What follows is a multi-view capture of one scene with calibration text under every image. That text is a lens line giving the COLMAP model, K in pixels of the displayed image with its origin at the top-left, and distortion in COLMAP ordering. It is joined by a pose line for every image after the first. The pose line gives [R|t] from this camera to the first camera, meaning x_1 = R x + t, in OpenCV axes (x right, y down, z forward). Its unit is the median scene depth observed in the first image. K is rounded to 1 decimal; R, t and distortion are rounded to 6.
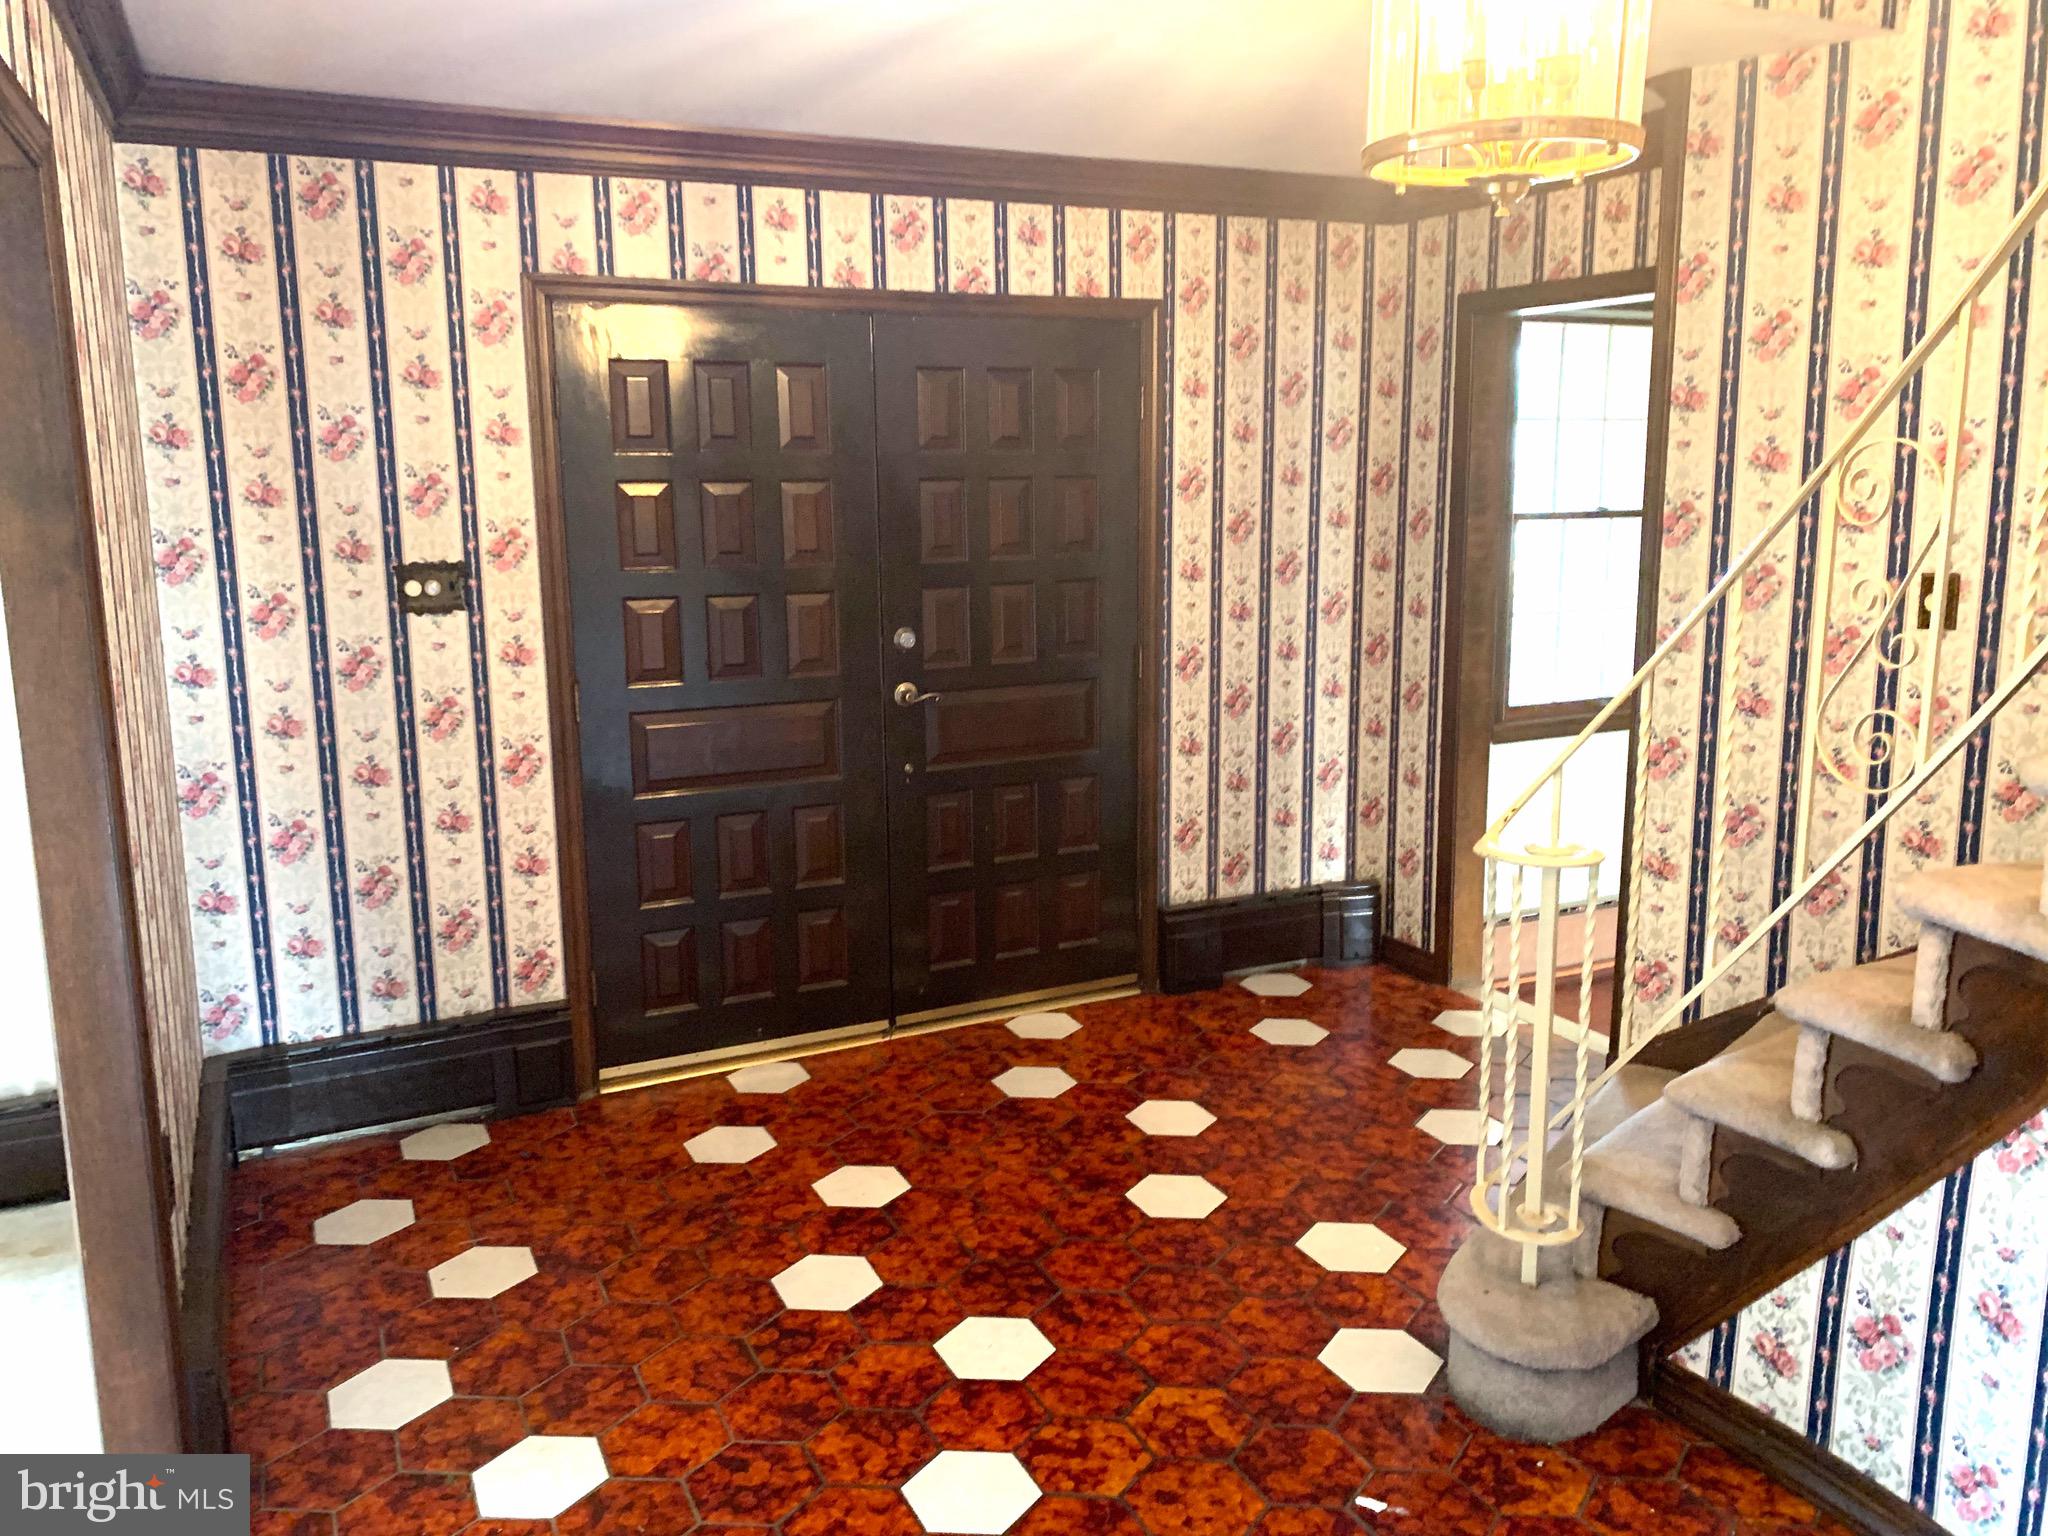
lens RADIAL K [[1541.0, 0, 972.1], [0, 1541.0, 757.5], [0, 0, 1]] dist [-0.024340, -0.007522]
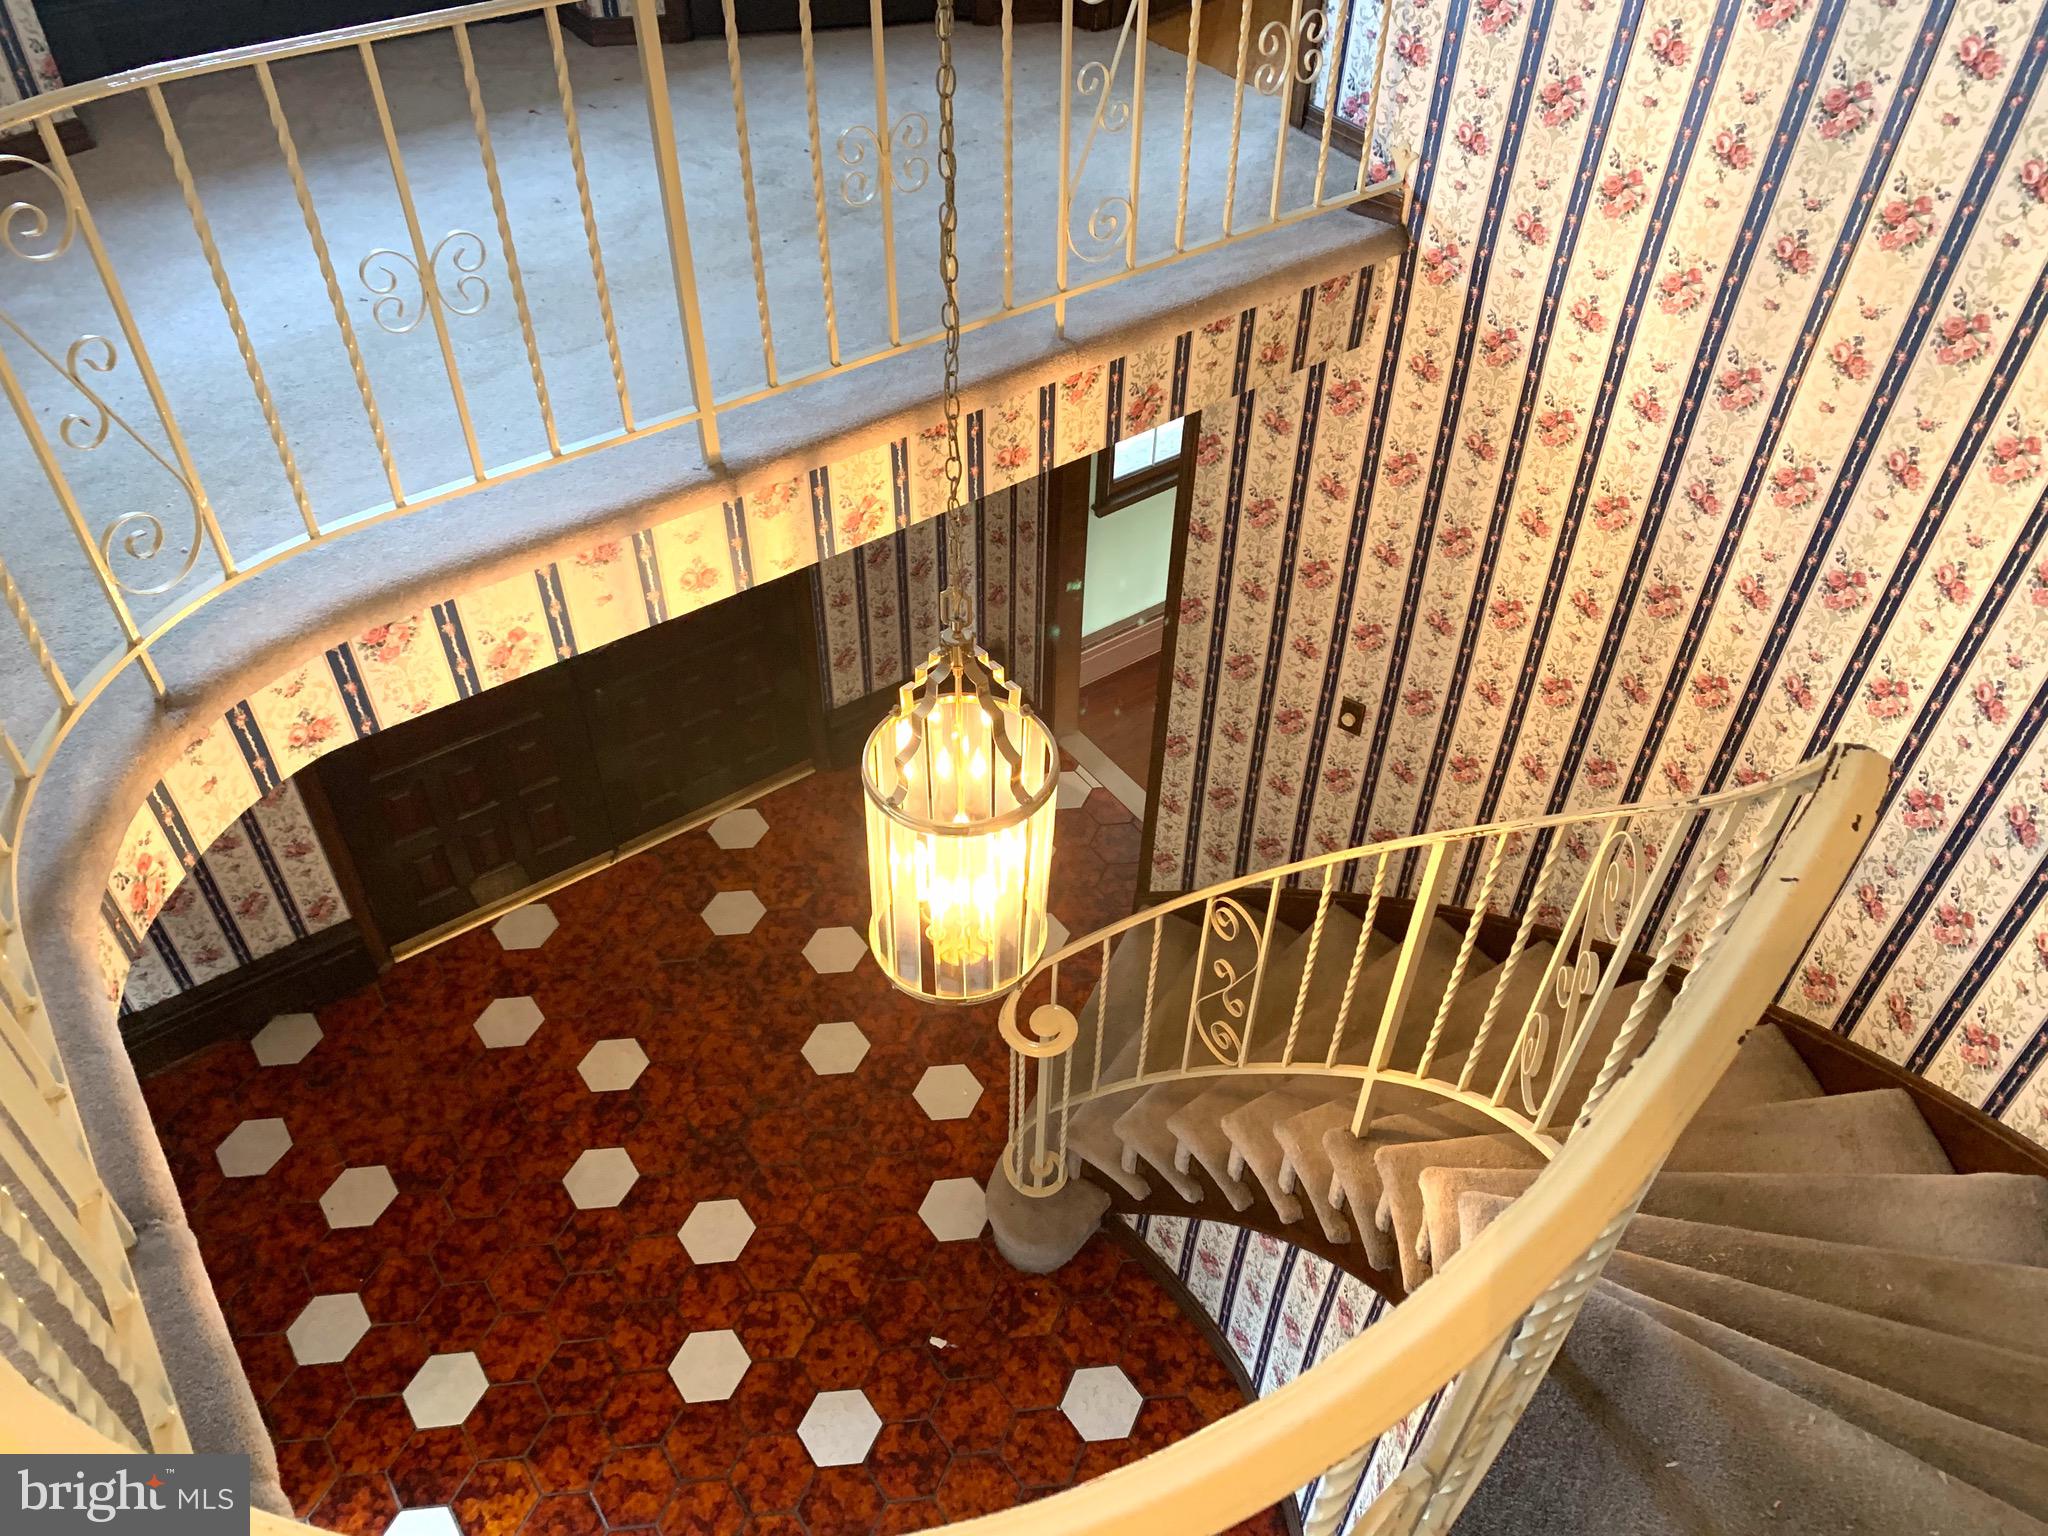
lens RADIAL K [[1541.0, 0, 1028.3], [0, 1541.0, 766.8], [0, 0, 1]] dist [-0.024340, -0.007522]
pose [[0.979258, -0.105979, 0.172694, 0.099656], [0.000051, 0.852433, 0.522837, -0.799315], [-0.202620, -0.511983, 0.834757, -0.134534]]
